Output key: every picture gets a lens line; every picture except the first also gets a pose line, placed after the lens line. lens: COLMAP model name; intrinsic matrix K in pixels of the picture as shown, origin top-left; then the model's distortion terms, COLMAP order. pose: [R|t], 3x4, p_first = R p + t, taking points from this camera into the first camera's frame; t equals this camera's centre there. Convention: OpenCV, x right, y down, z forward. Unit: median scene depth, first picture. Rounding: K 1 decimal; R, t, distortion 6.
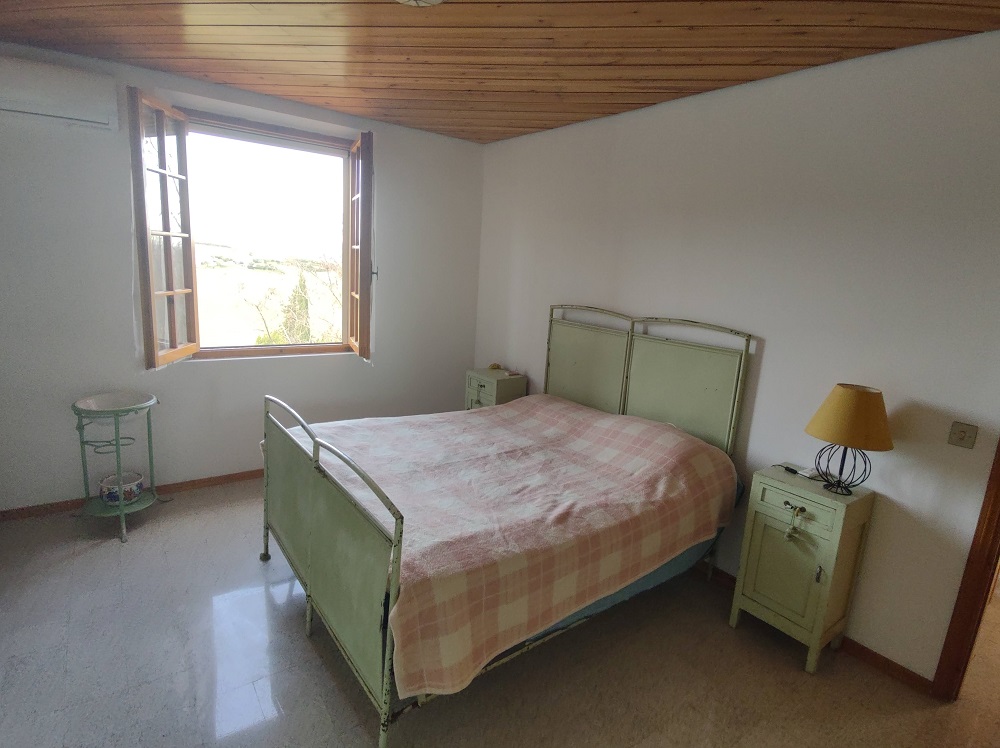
lens RADIAL K [[539.2, 0, 500.3], [0, 539.2, 376.9], [0, 0, 1]] dist [-0.001704, -0.000928]
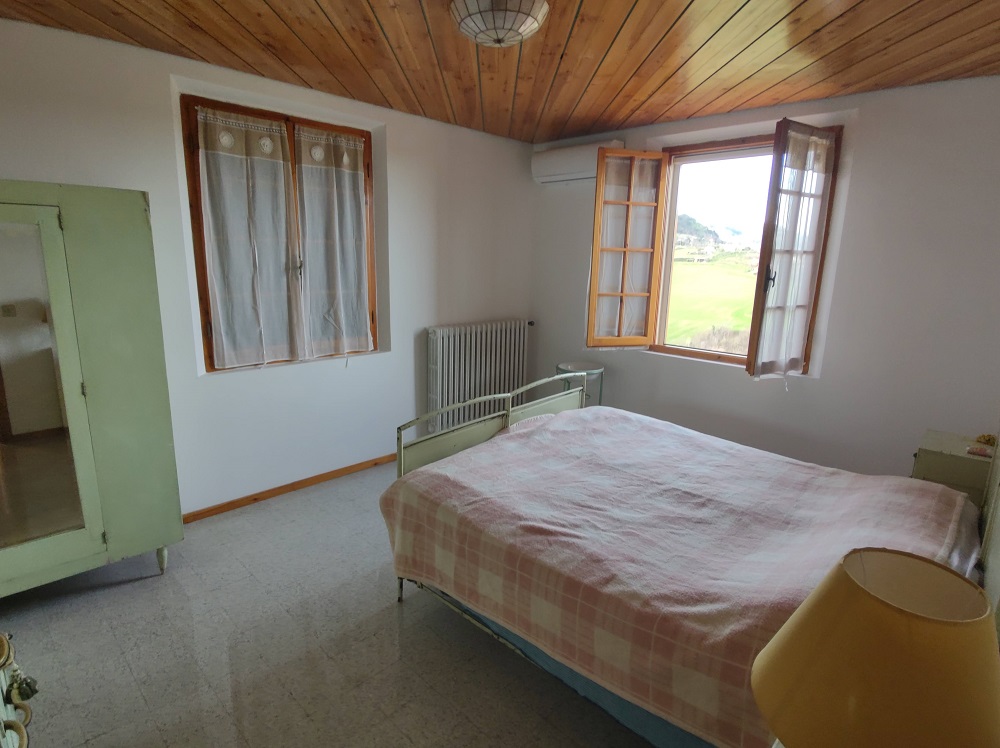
lens RADIAL K [[548.5, 0, 501.7], [0, 548.5, 372.1], [0, 0, 1]] dist [0.004673, 0.000735]
pose [[0.154526, 0.148633, -0.976745, 0.839628], [-0.216902, 0.969604, 0.113231, -0.074163], [0.963885, 0.194361, 0.182068, 0.635490]]
